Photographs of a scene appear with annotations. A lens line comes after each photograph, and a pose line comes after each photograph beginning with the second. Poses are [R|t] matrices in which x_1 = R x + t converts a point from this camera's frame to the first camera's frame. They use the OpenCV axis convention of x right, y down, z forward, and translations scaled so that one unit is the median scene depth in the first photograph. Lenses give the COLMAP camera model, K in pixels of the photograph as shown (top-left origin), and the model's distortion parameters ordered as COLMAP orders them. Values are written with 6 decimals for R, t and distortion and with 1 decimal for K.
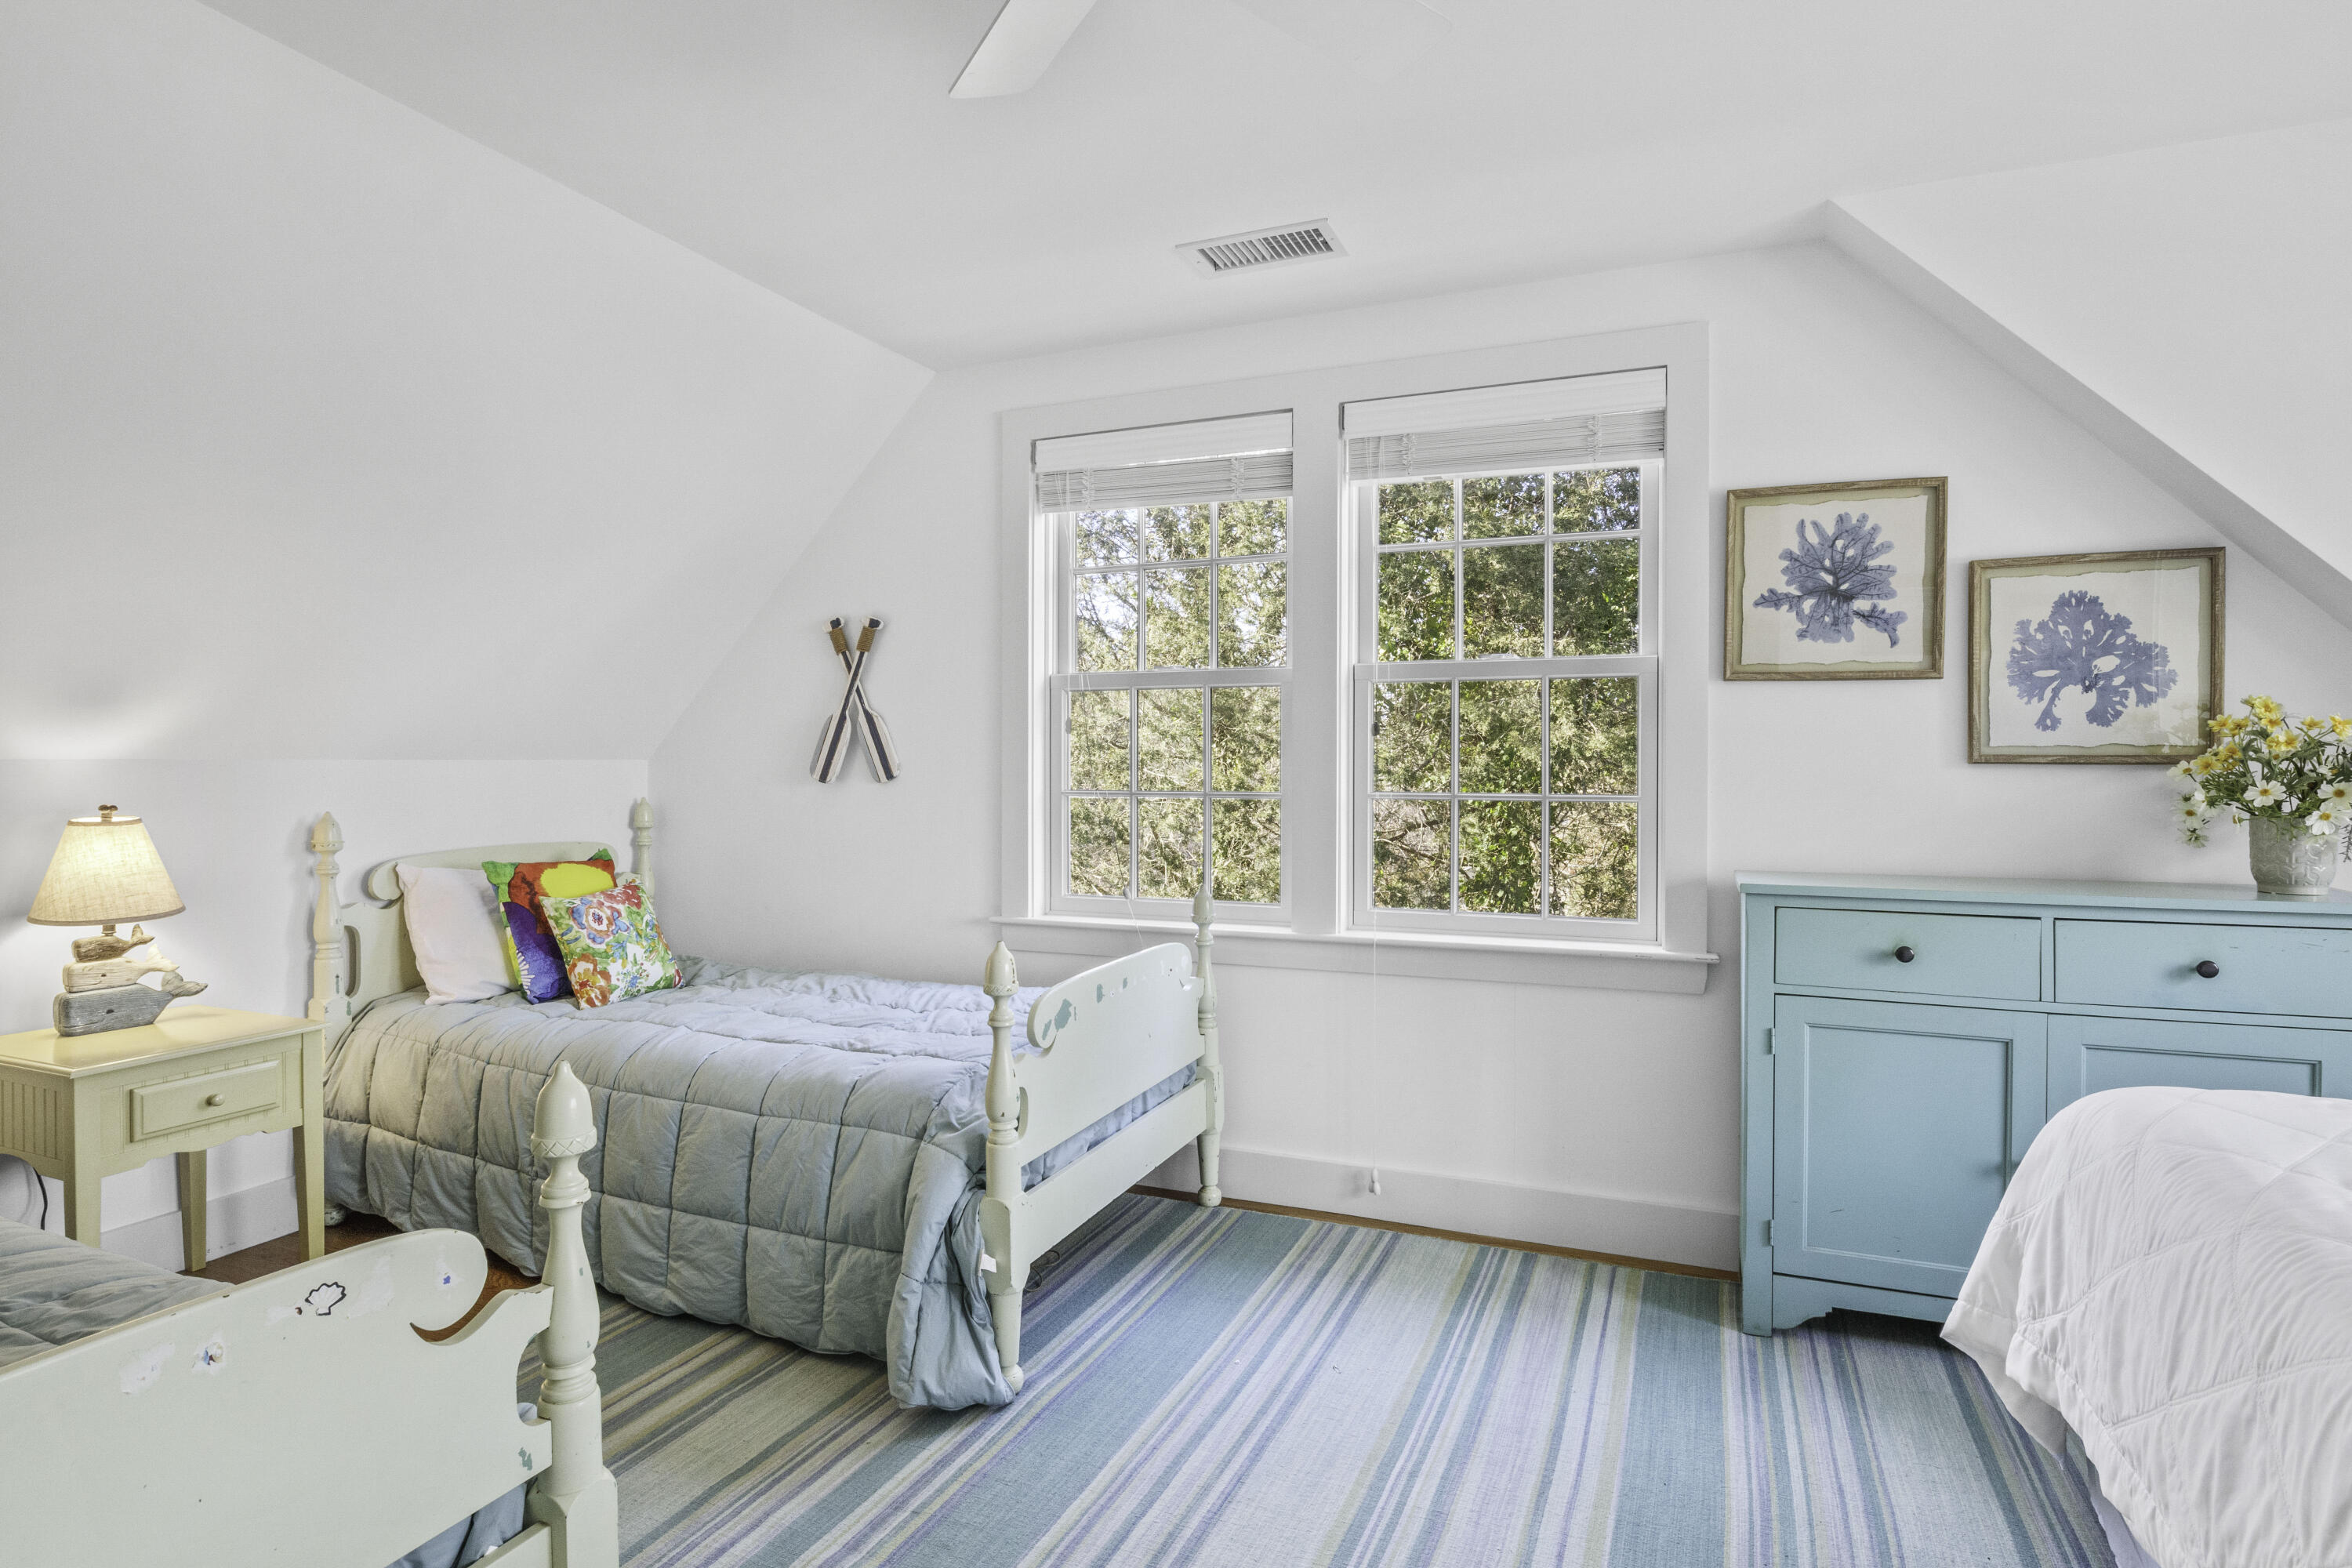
lens RADIAL K [[1202.8, 0, 1176.0], [0, 1202.8, 784.0], [0, 0, 1]] dist [-0.017575, 0.000144]
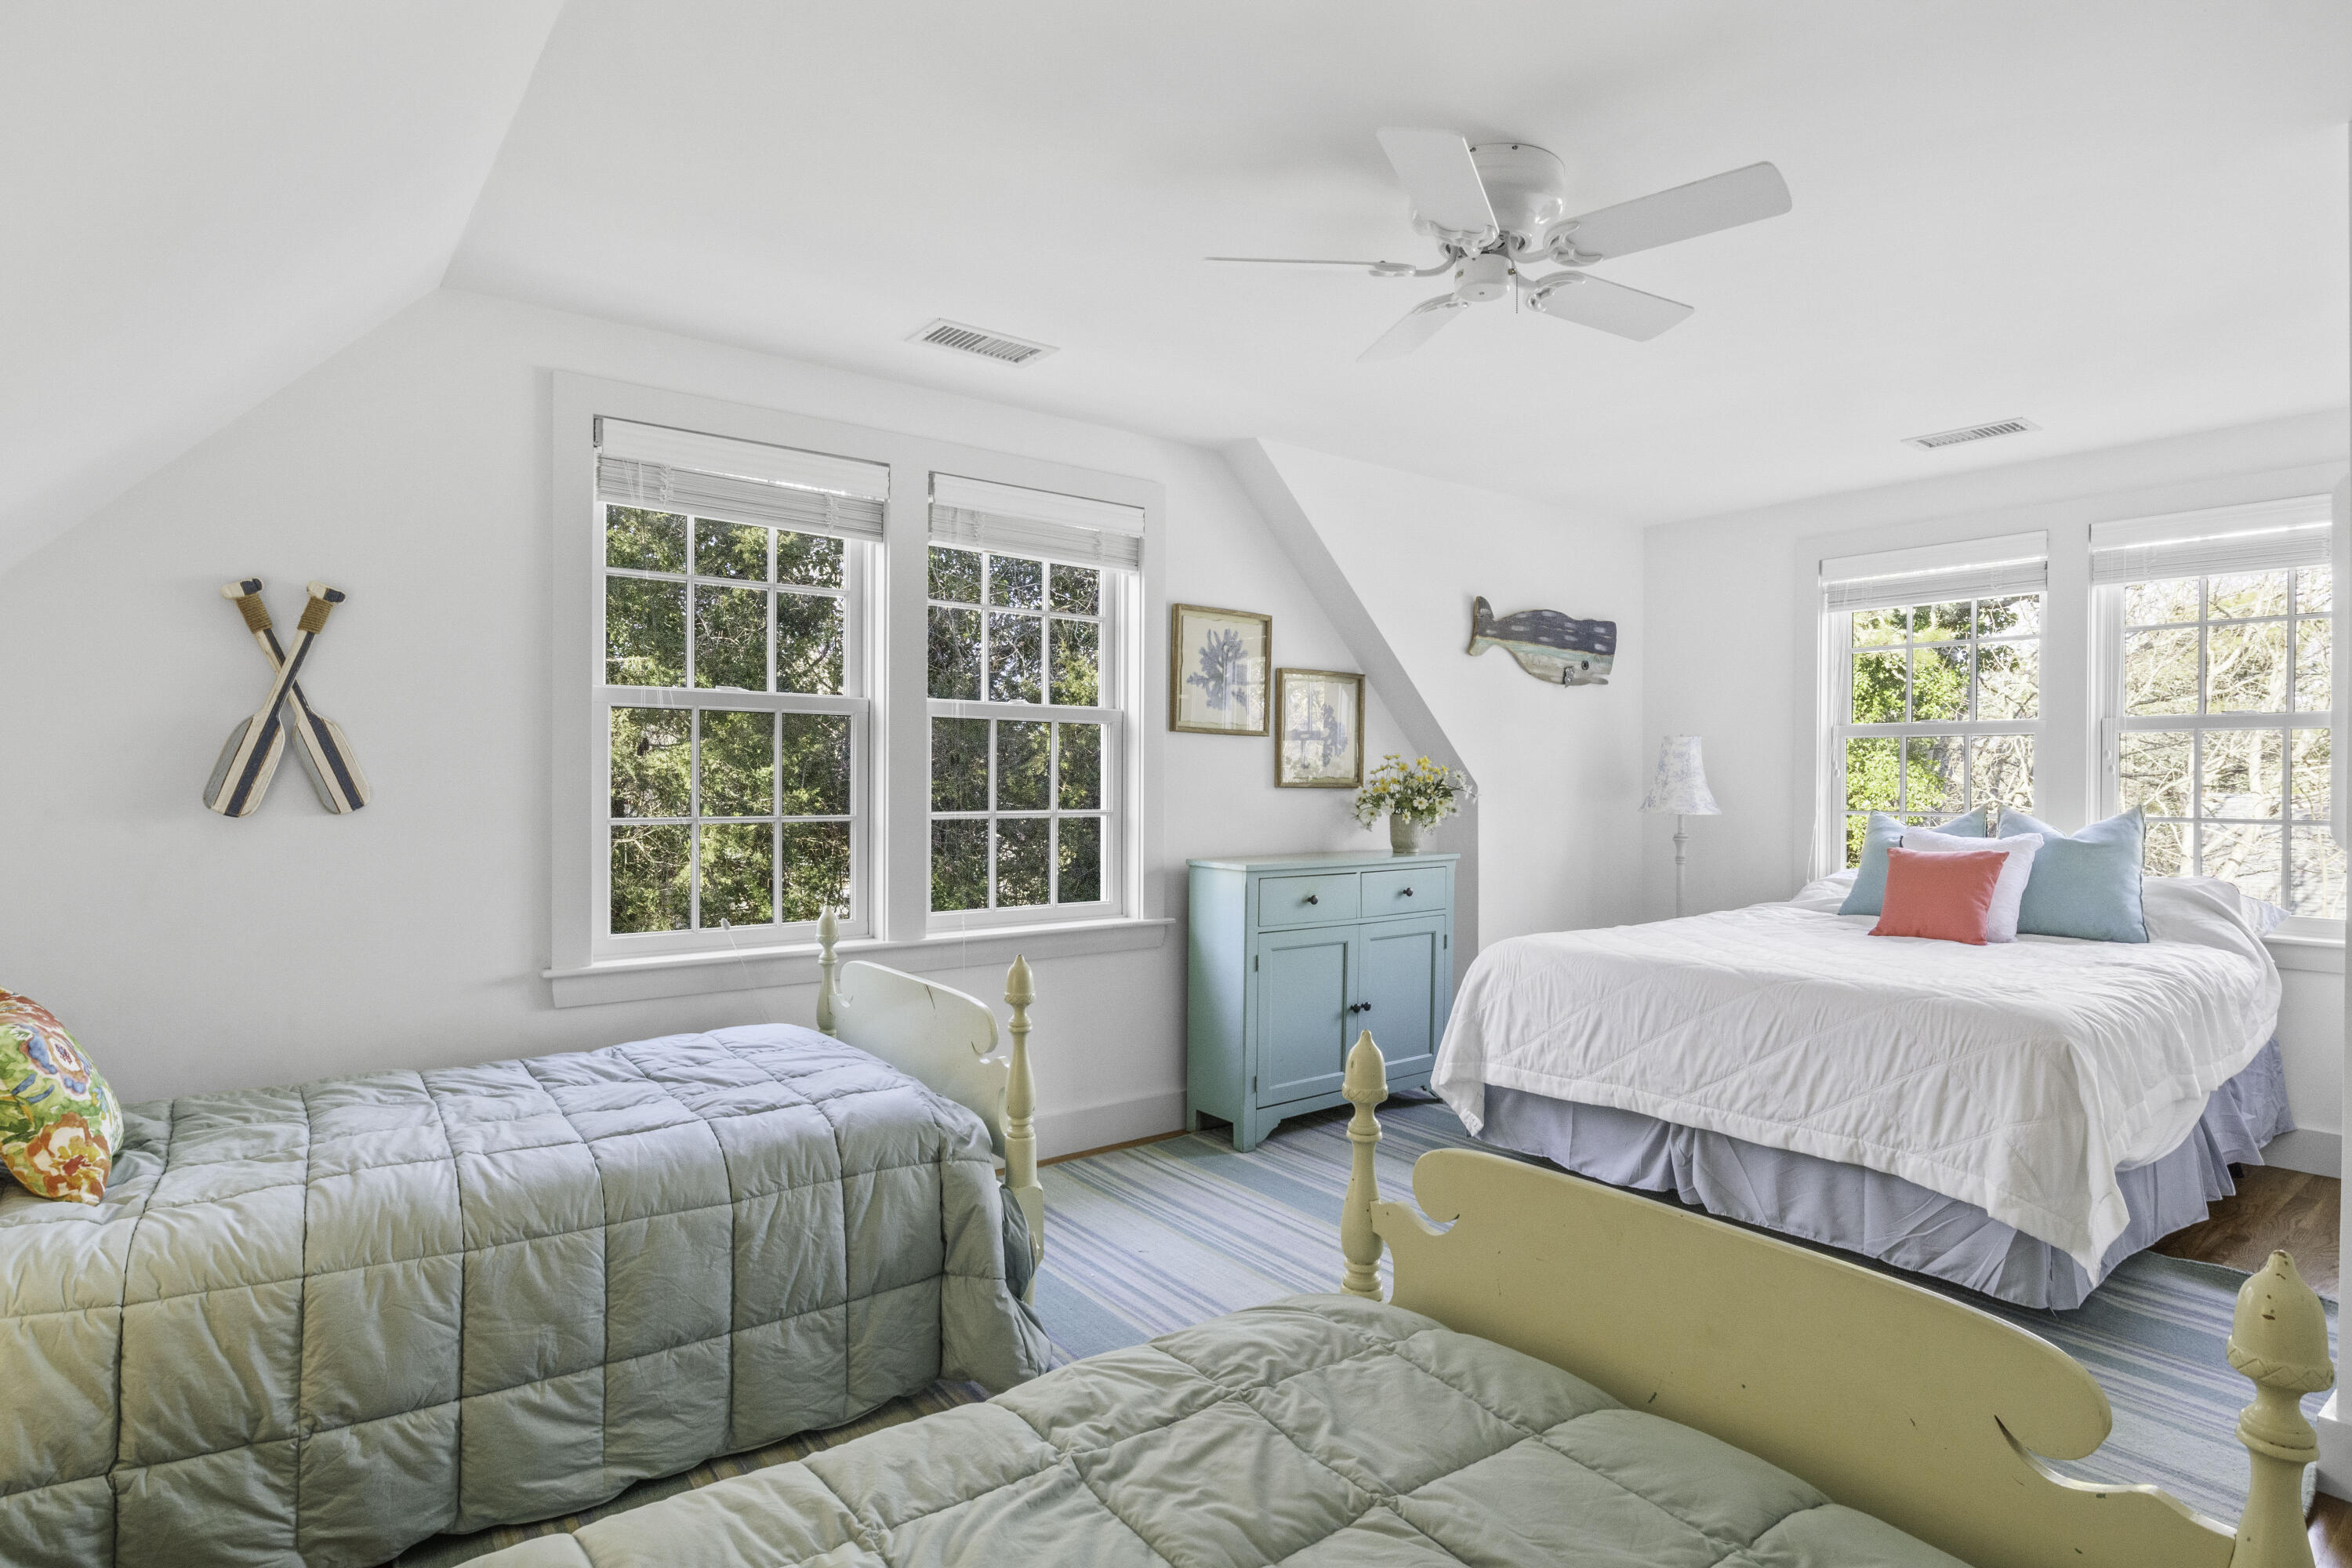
lens RADIAL K [[1202.8, 0, 1176.0], [0, 1202.8, 784.0], [0, 0, 1]] dist [-0.017575, 0.000144]
pose [[0.499094, -0.003465, 0.866541, -0.836919], [0.006903, 0.999976, 0.000023, -0.021278], [-0.866521, 0.005970, 0.499106, 0.260384]]
